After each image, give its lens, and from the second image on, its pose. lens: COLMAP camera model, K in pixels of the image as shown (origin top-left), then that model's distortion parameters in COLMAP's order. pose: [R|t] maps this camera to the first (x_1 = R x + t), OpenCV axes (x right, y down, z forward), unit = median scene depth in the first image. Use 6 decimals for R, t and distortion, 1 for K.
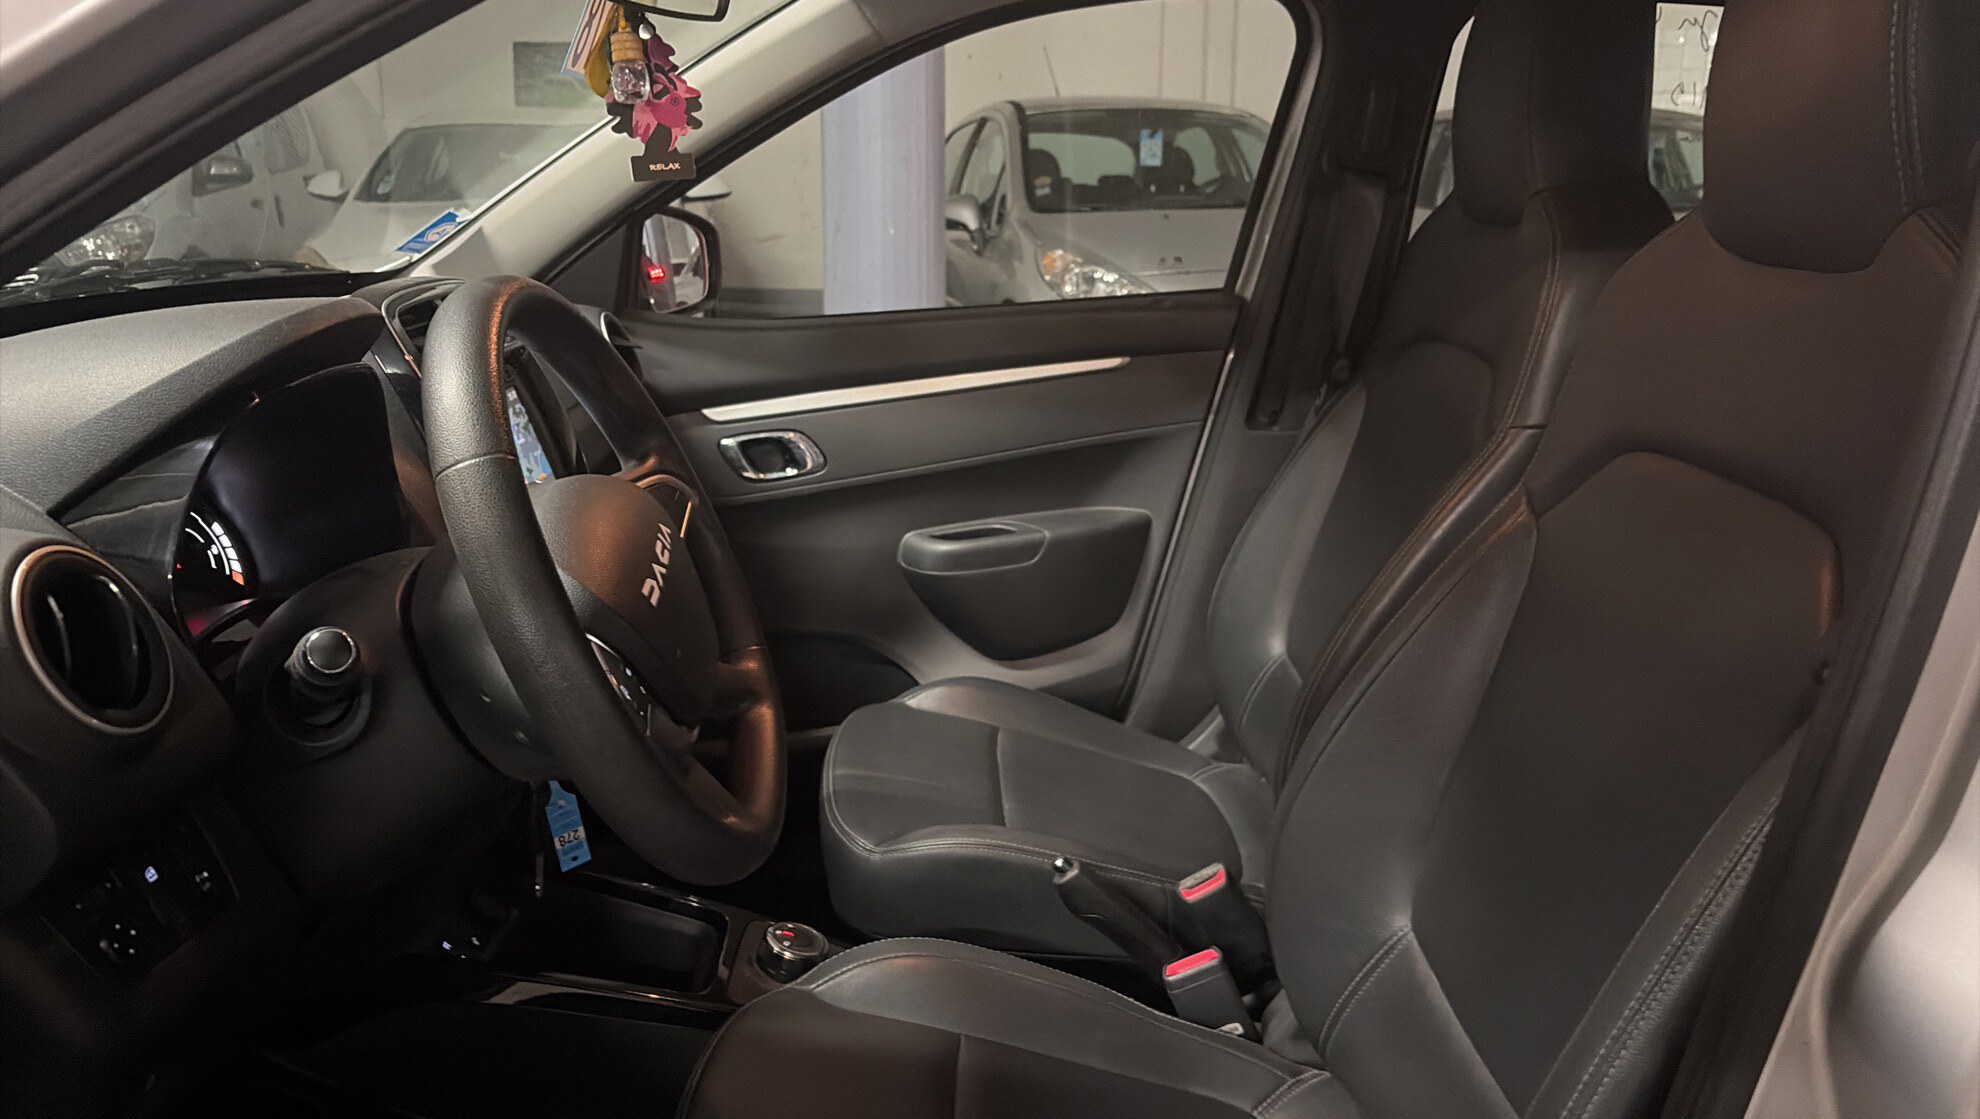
lens RADIAL K [[1555.6, 0, 992.6], [0, 1555.6, 487.6], [0, 0, 1]] dist [0.061253, -0.048265]
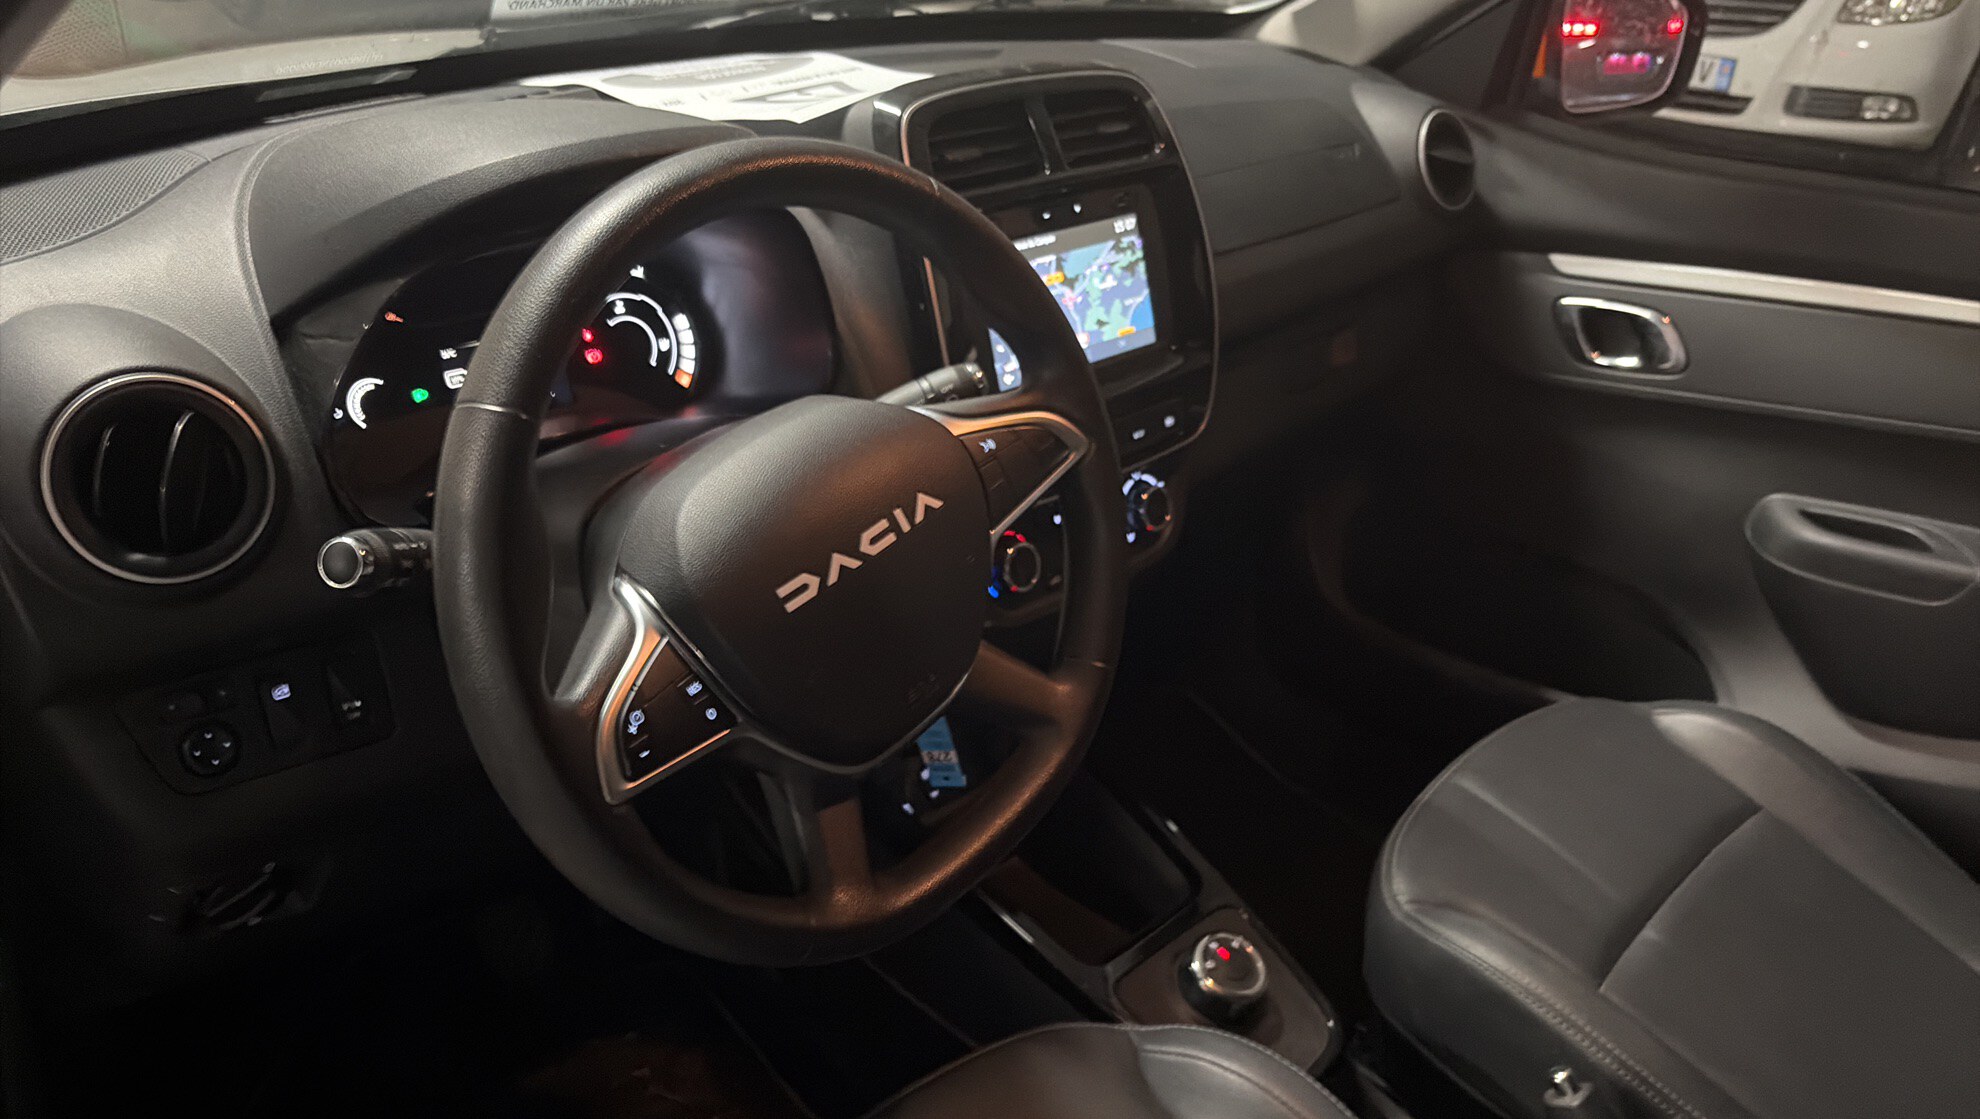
lens RADIAL K [[1555.6, 0, 992.6], [0, 1555.6, 487.6], [0, 0, 1]] dist [0.061253, -0.048265]
pose [[0.696045, 0.348900, -0.627527, 0.213298], [-0.210912, 0.934792, 0.285796, -0.150465], [0.686321, -0.066574, 0.724245, 0.339353]]
